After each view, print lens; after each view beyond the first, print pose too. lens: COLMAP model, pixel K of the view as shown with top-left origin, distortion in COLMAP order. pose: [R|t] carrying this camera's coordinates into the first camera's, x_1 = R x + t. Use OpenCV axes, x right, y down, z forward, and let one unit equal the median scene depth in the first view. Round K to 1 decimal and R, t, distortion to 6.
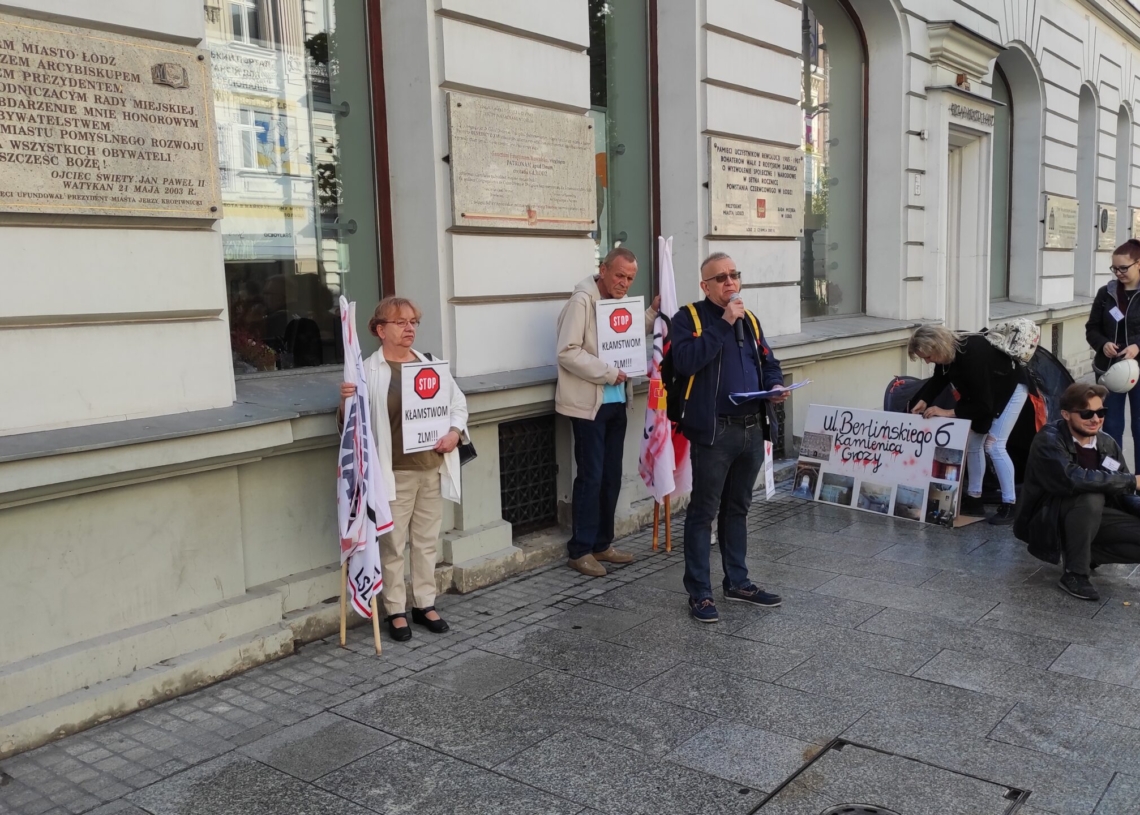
lens RADIAL K [[1056.6, 0, 566.9], [0, 1056.6, 431.2], [0, 0, 1]] dist [0.088756, -0.097438]
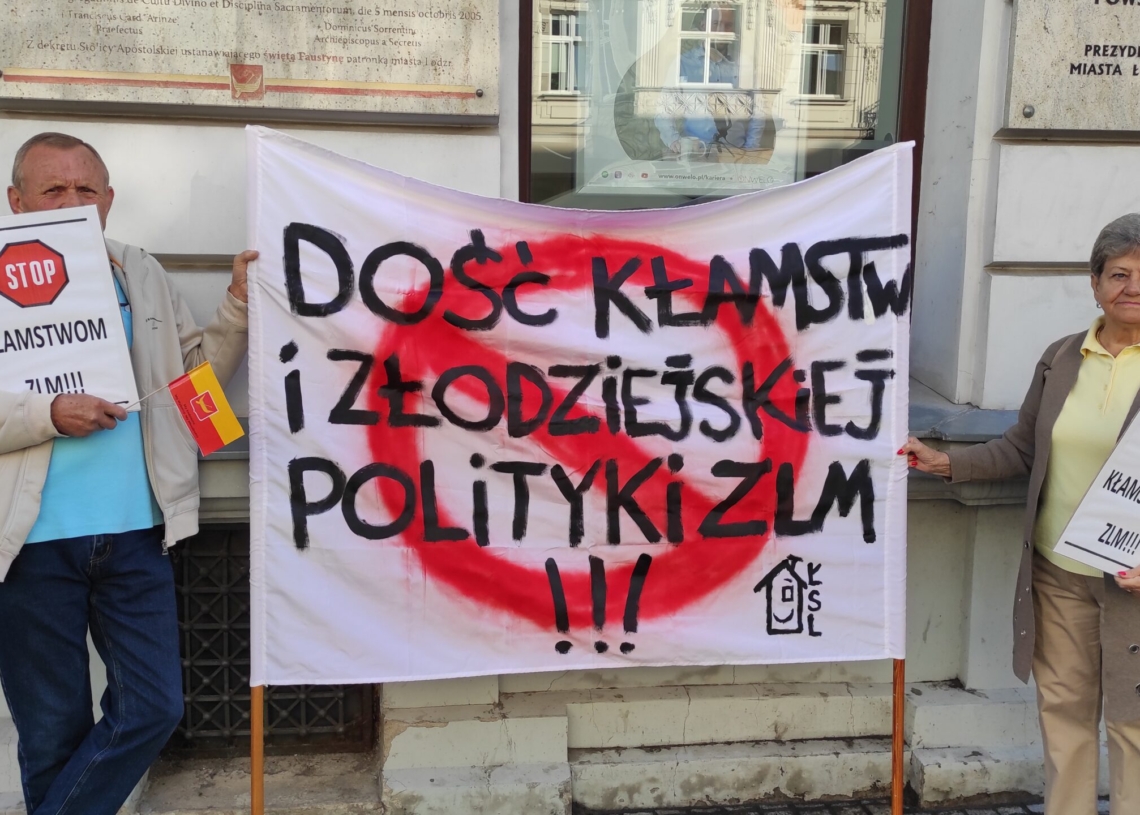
lens RADIAL K [[1053.1, 0, 572.7], [0, 1053.1, 413.4], [0, 0, 1]] dist [0.048196, -0.008682]
pose [[0.701196, 0.157992, -0.695242, 0.575090], [-0.136440, 0.986851, 0.086651, -0.180841], [0.699791, 0.034099, 0.713533, 1.161384]]
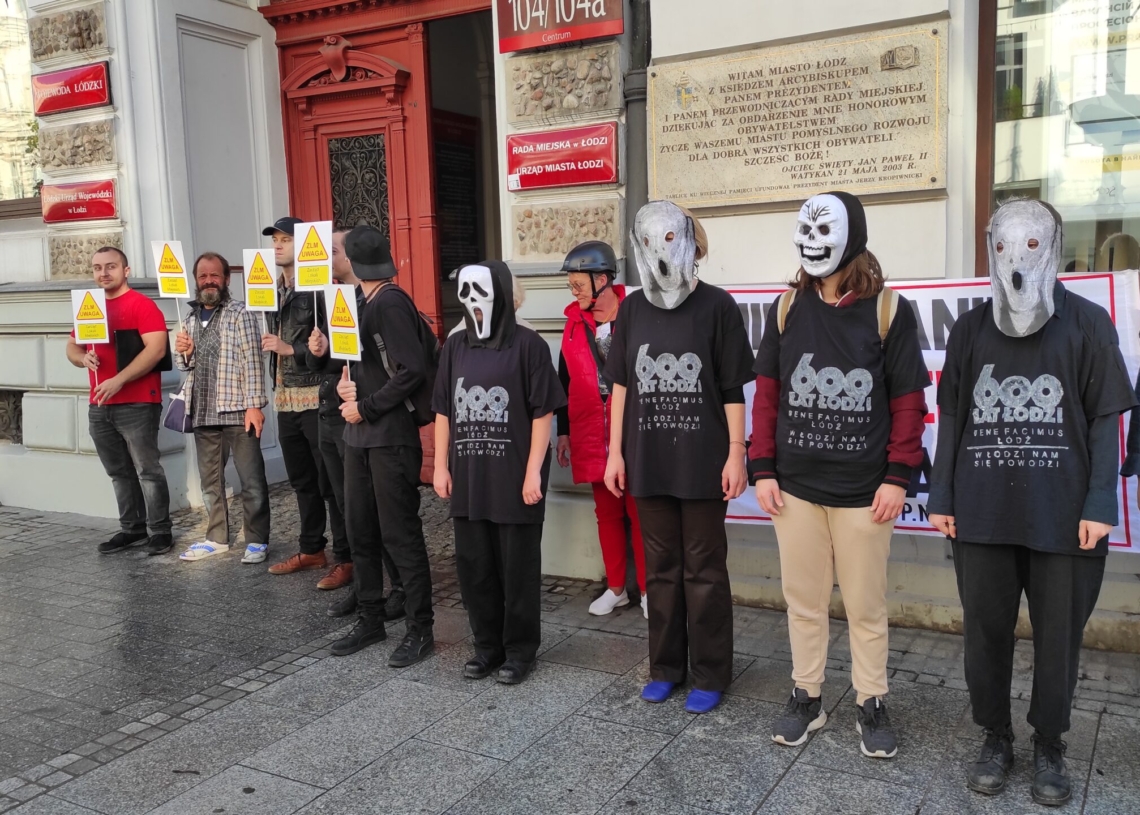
lens RADIAL K [[1071.9, 0, 561.9], [0, 1071.9, 440.1], [0, 0, 1]] dist [0.077614, -0.085522]
pose [[0.132256, 0.168019, -0.976872, 0.726836], [-0.109107, 0.982008, 0.154130, -0.089271], [0.985192, 0.086198, 0.148209, 0.551430]]
